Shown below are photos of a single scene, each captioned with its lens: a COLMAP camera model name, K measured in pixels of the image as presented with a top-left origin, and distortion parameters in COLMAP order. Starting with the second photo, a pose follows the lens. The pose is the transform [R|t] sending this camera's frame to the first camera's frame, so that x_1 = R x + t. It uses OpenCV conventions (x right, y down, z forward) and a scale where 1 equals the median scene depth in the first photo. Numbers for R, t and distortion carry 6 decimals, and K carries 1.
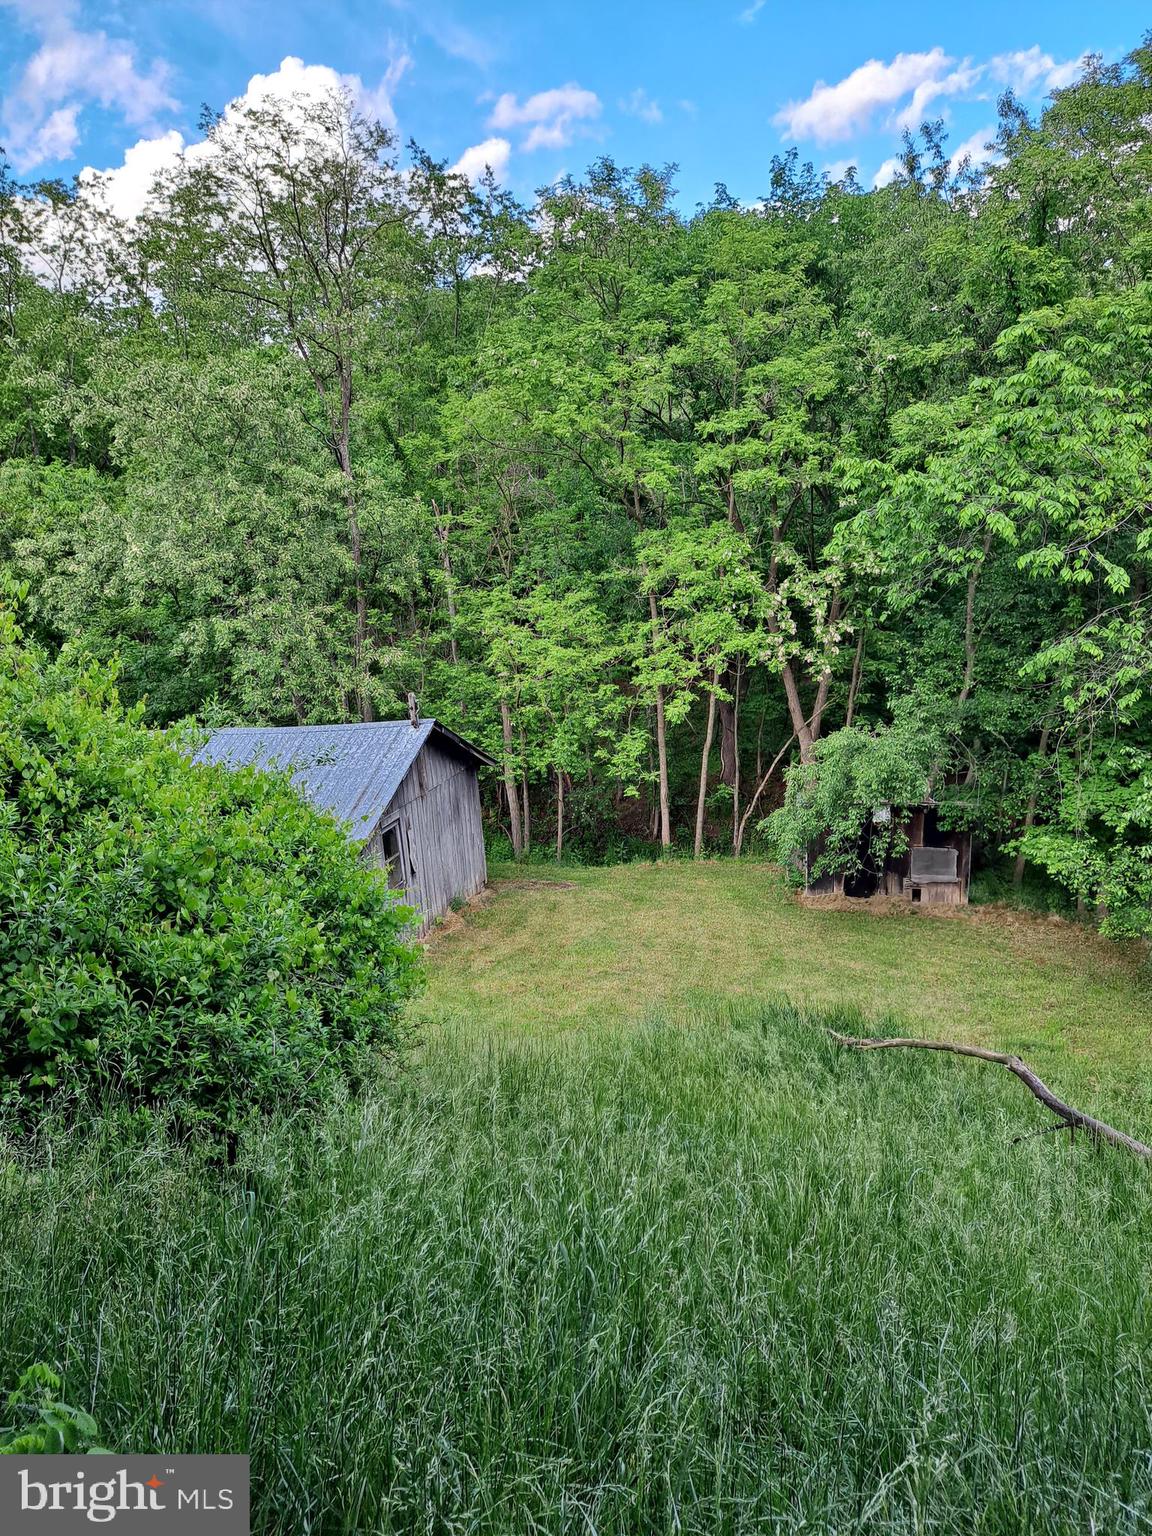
lens RADIAL K [[1118.3, 0, 572.6], [0, 1118.3, 771.9], [0, 0, 1]] dist [0.056931, -0.035120]
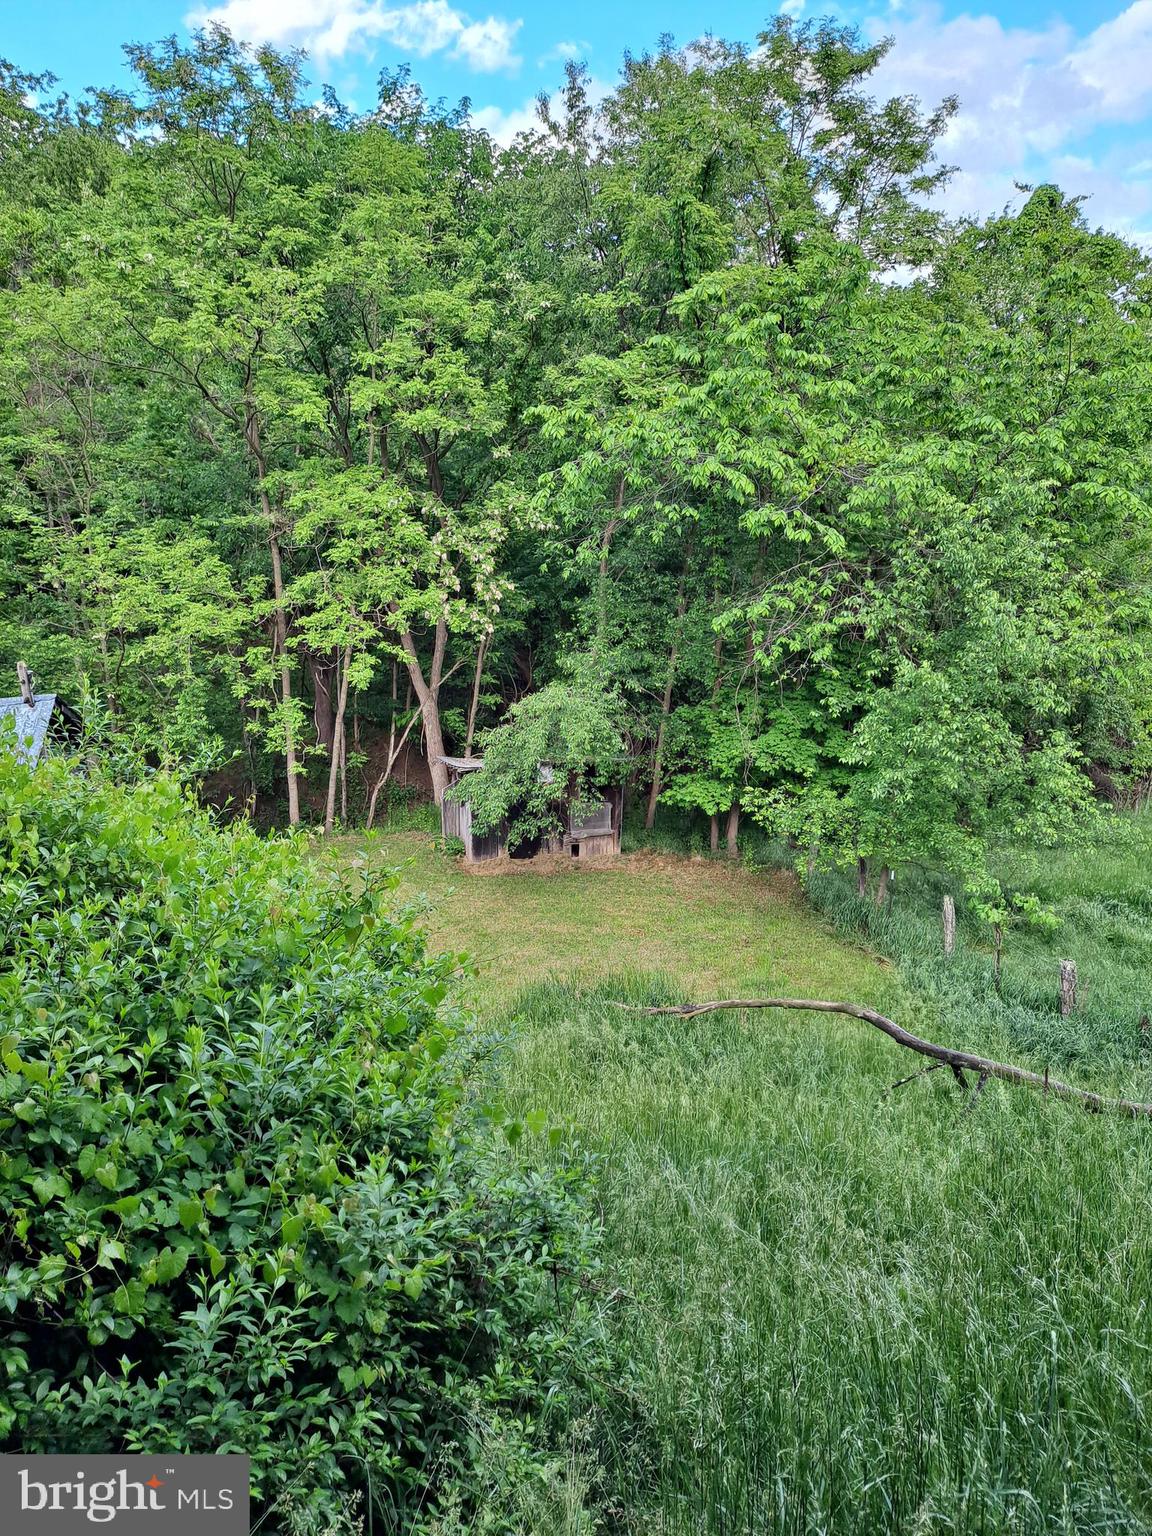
lens RADIAL K [[1118.3, 0, 580.2], [0, 1118.3, 769.5], [0, 0, 1]] dist [0.056931, -0.035120]
pose [[0.894361, -0.068203, 0.442116, -0.142390], [0.052716, 0.997492, 0.047237, -0.011673], [-0.444229, -0.018940, 0.895713, 0.105187]]
